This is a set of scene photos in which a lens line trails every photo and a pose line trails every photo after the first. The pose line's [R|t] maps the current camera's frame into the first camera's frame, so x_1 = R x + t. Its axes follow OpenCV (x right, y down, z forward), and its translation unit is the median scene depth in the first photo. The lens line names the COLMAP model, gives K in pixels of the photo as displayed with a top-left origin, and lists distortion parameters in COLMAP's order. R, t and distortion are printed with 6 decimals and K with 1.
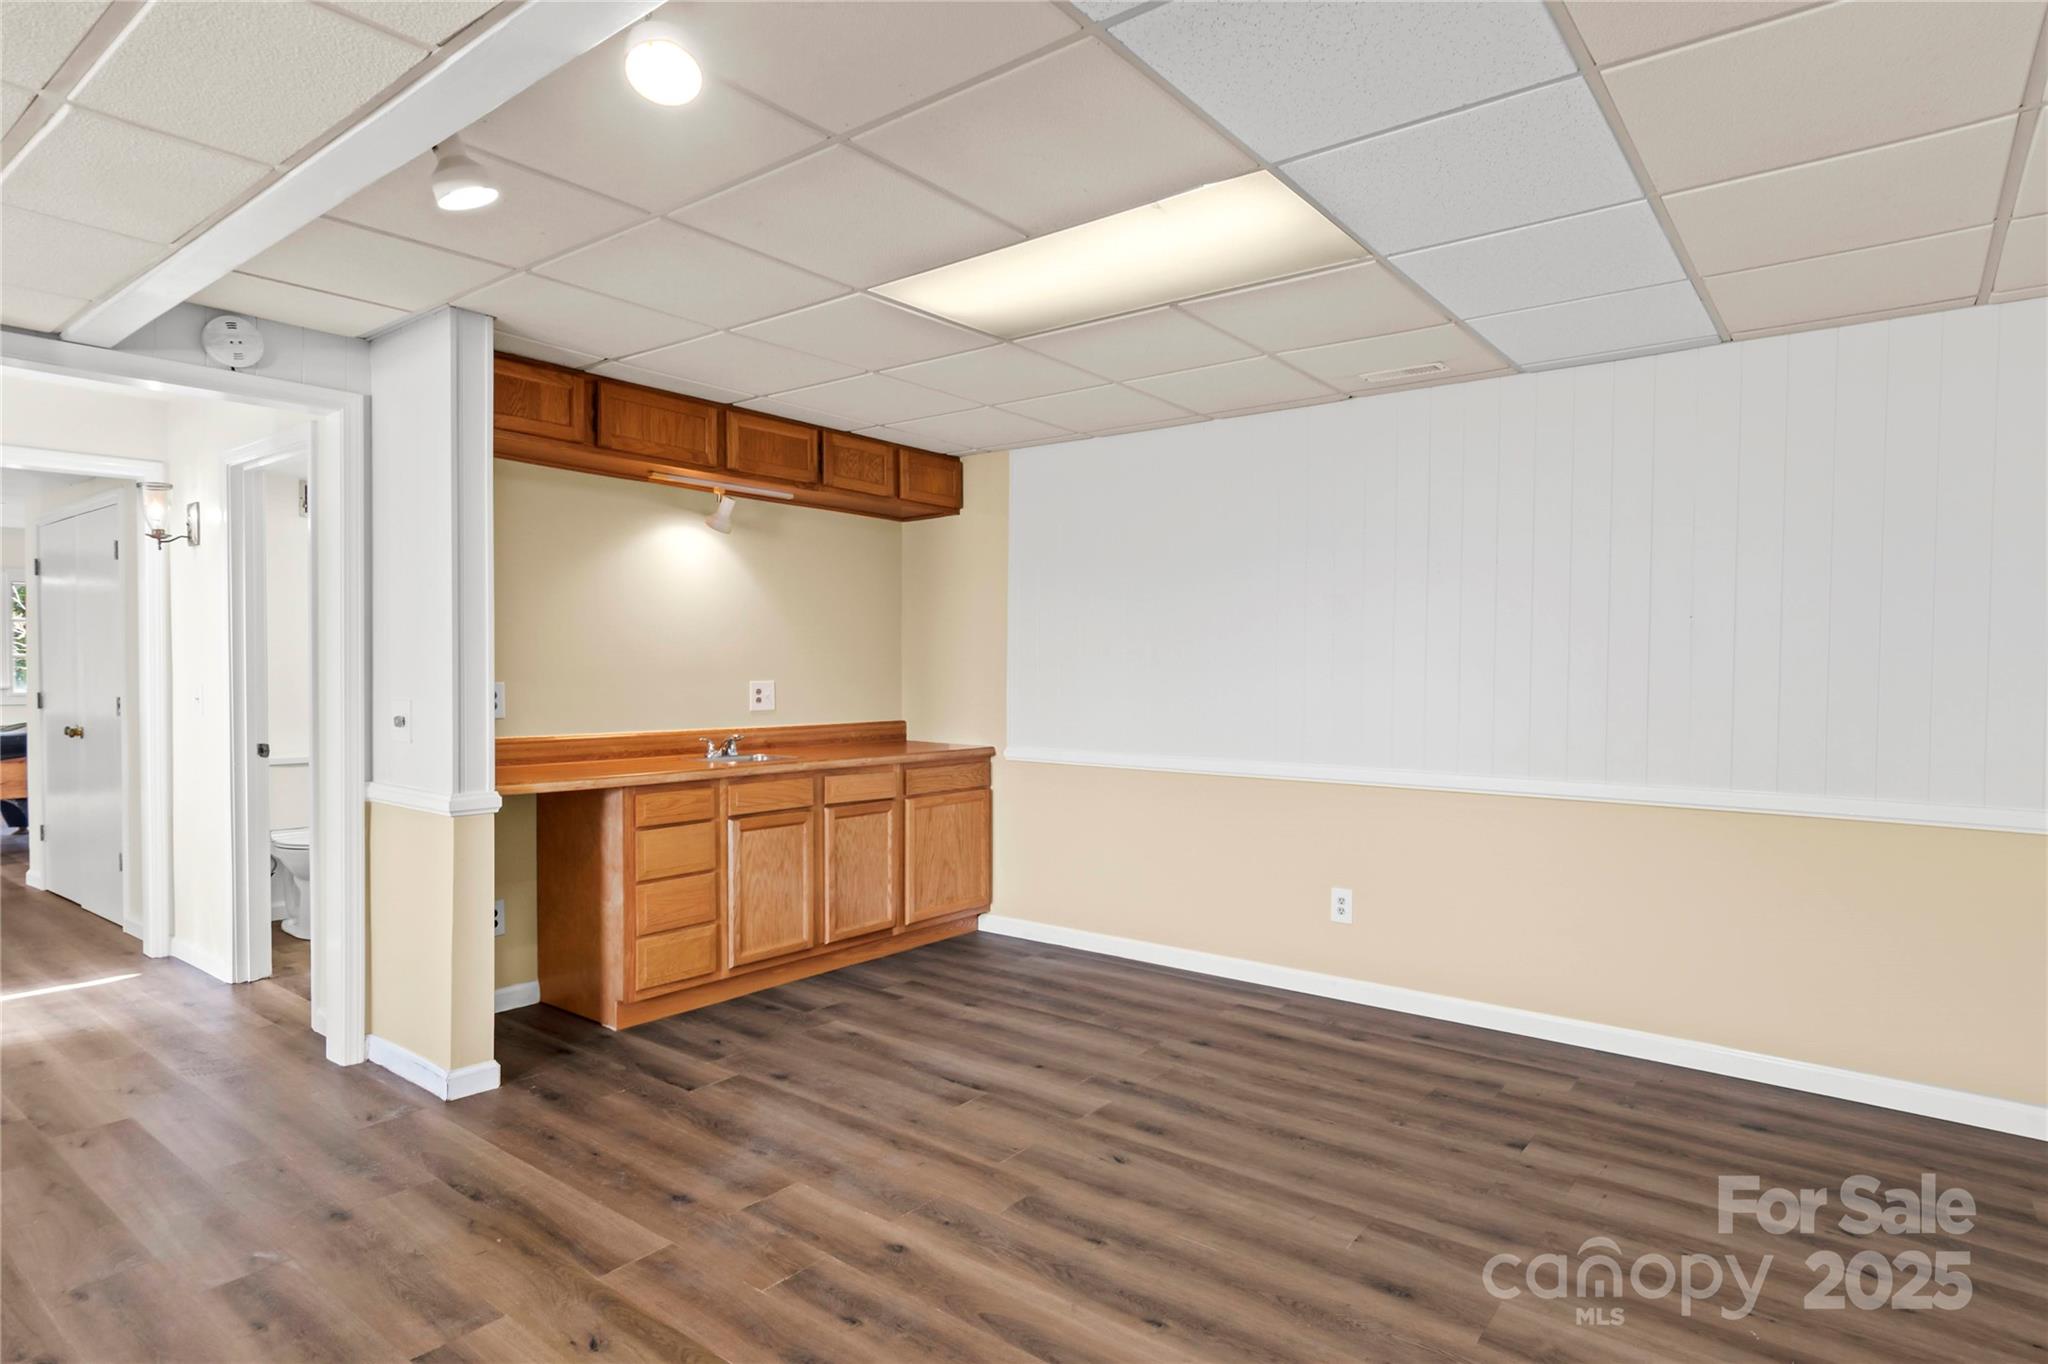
lens RADIAL K [[1131.1, 0, 1067.9], [0, 1131.1, 680.0], [0, 0, 1]] dist [0.002822, 0.000673]
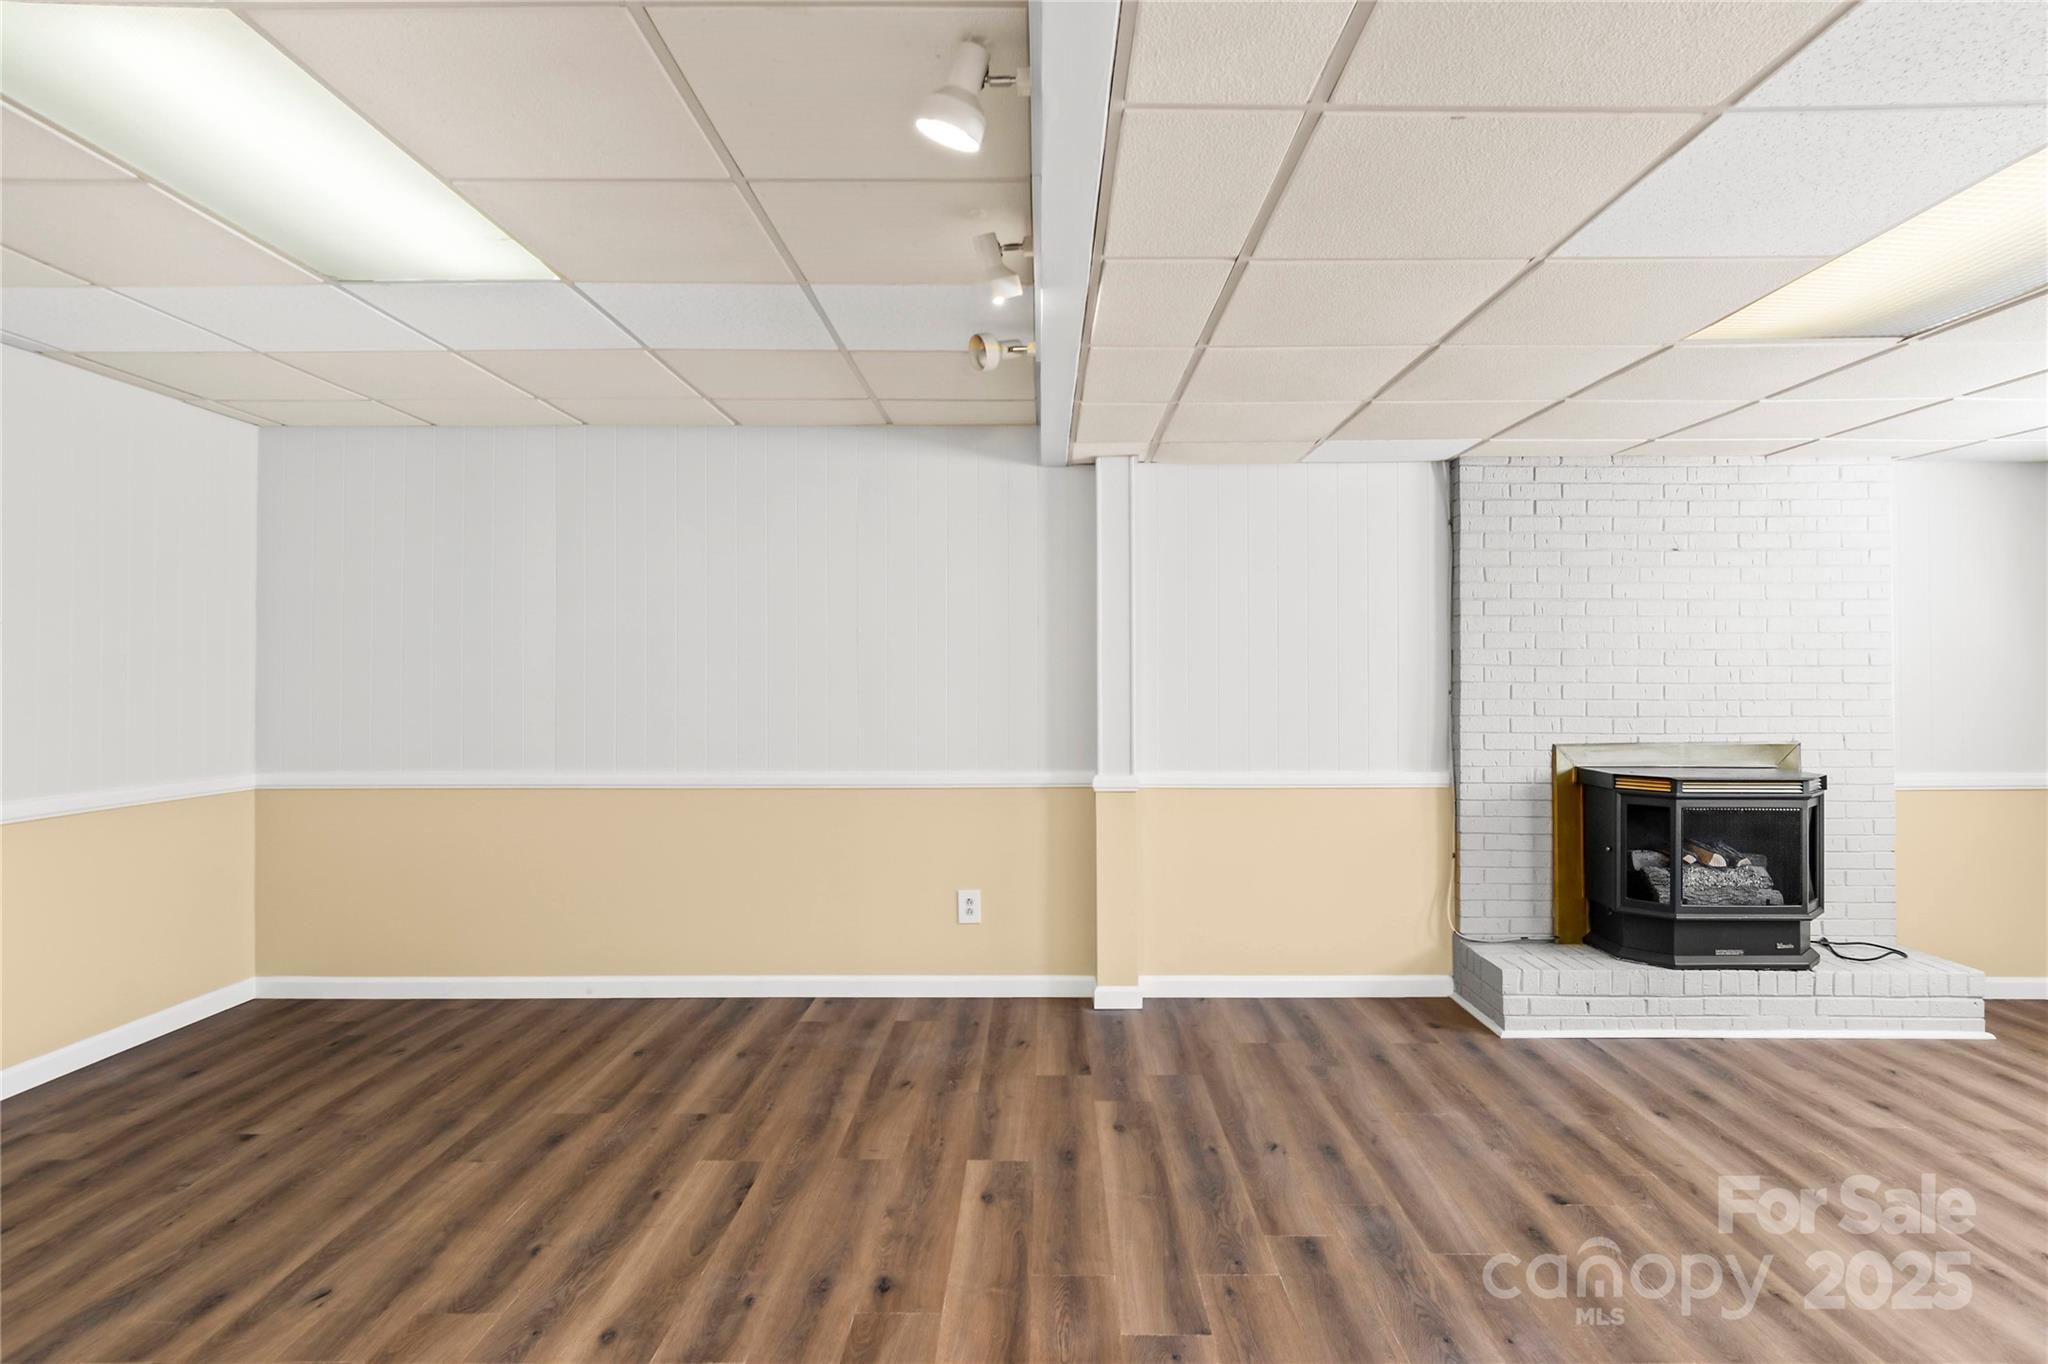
lens RADIAL K [[1131.1, 0, 1067.9], [0, 1131.1, 680.0], [0, 0, 1]] dist [0.002822, 0.000673]
pose [[-0.620262, -0.009899, 0.784332, -0.856725], [0.010997, 0.999712, 0.021314, -0.023398], [-0.784318, 0.021845, -0.619975, 1.007554]]
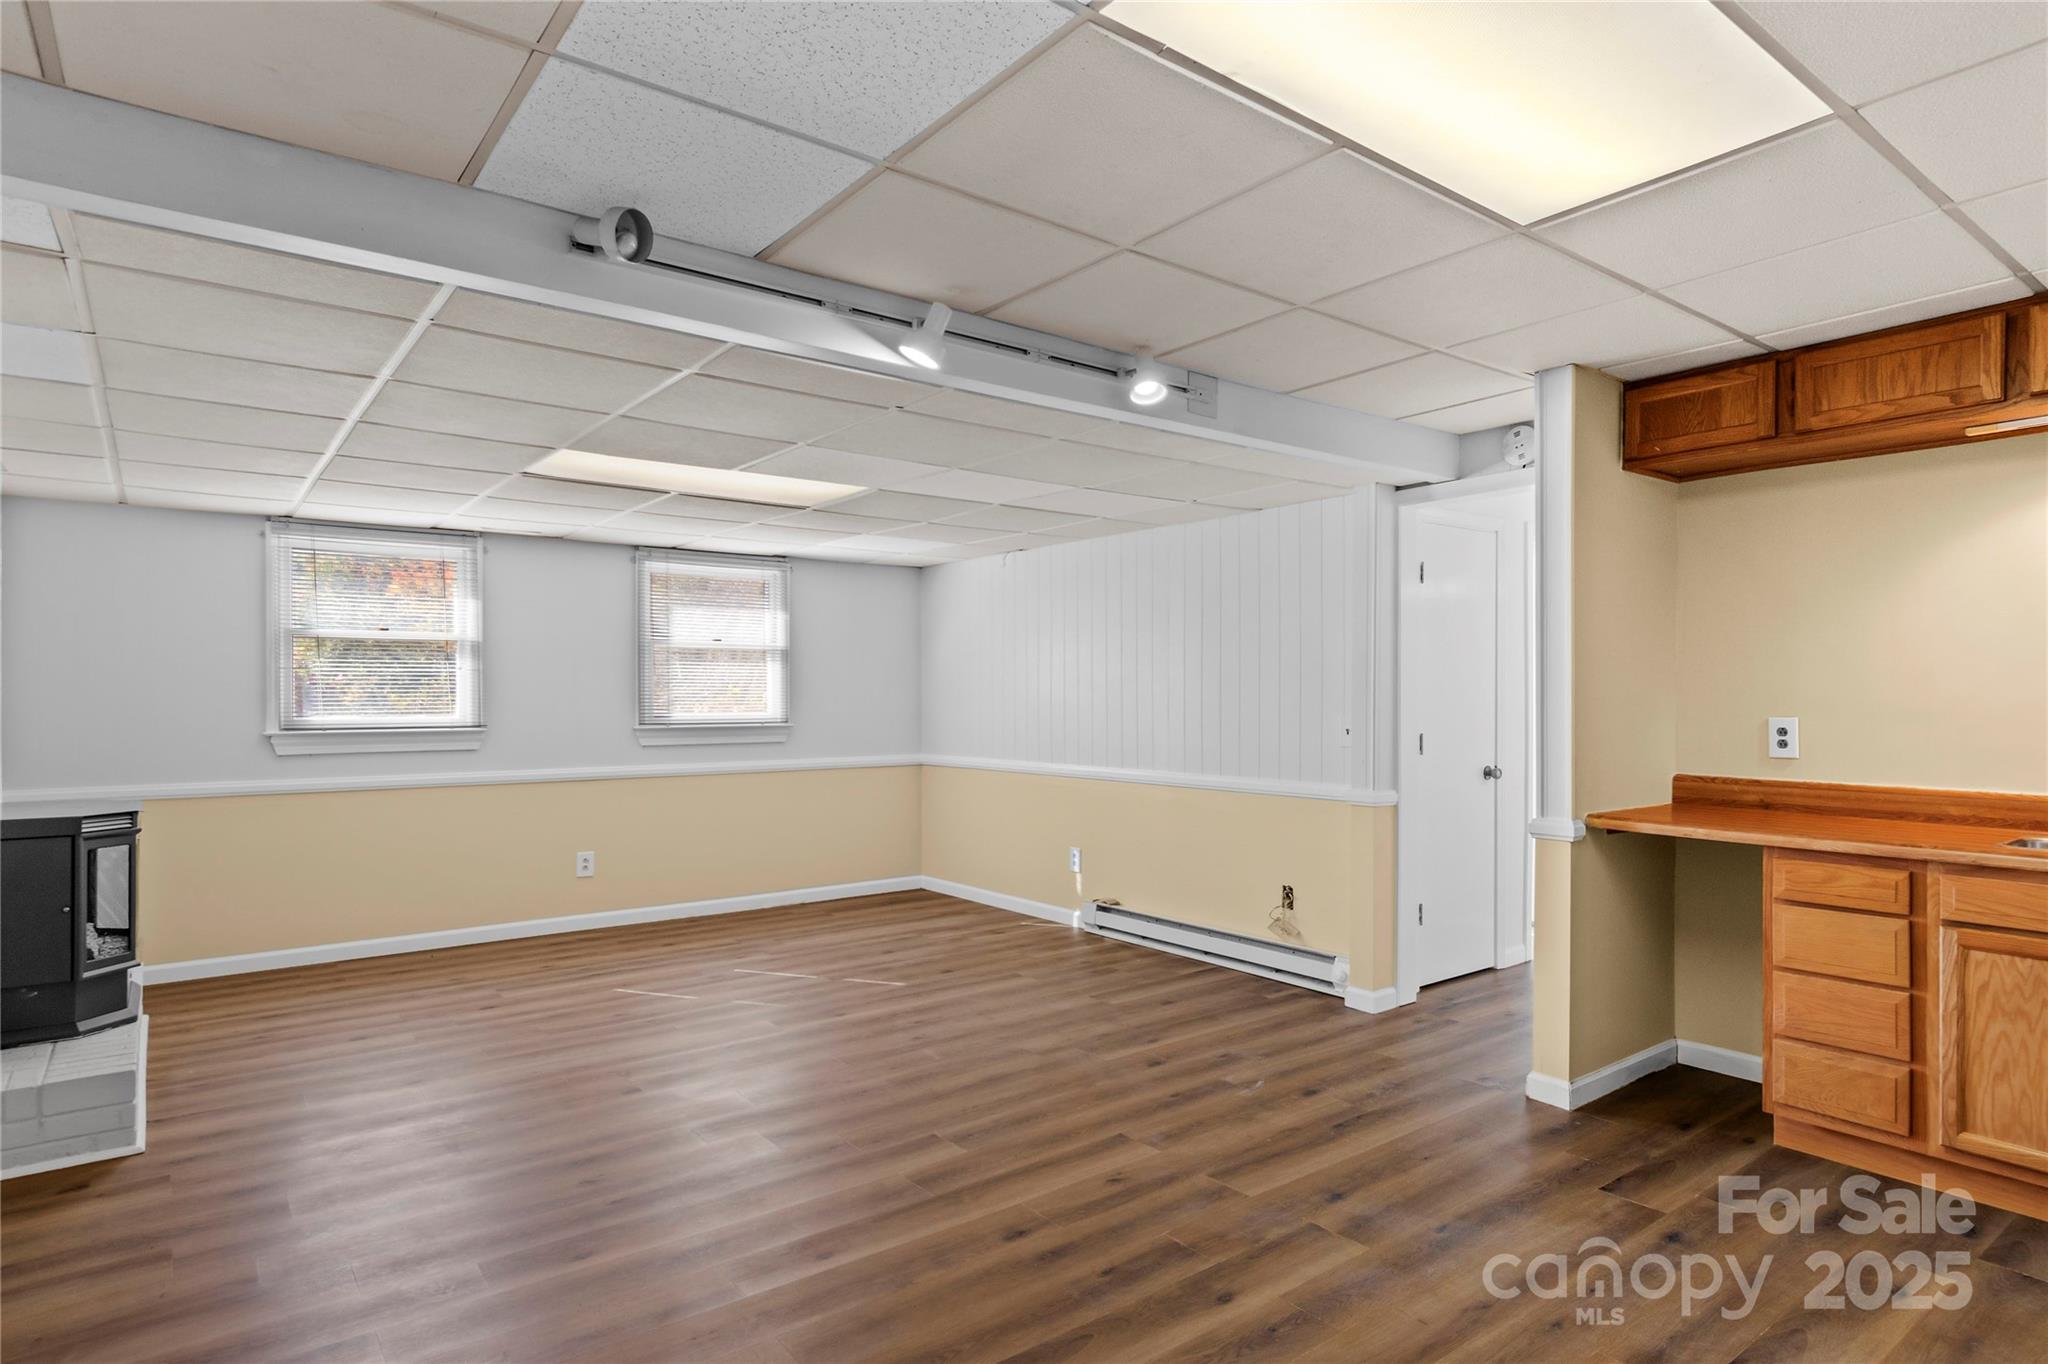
lens RADIAL K [[1131.1, 0, 1067.9], [0, 1131.1, 680.0], [0, 0, 1]] dist [0.002822, 0.000673]
pose [[-0.255360, -0.021299, -0.966611, 0.662698], [-0.014852, 0.999726, -0.018105, -0.004163], [0.966732, 0.009733, -0.255606, 0.891062]]
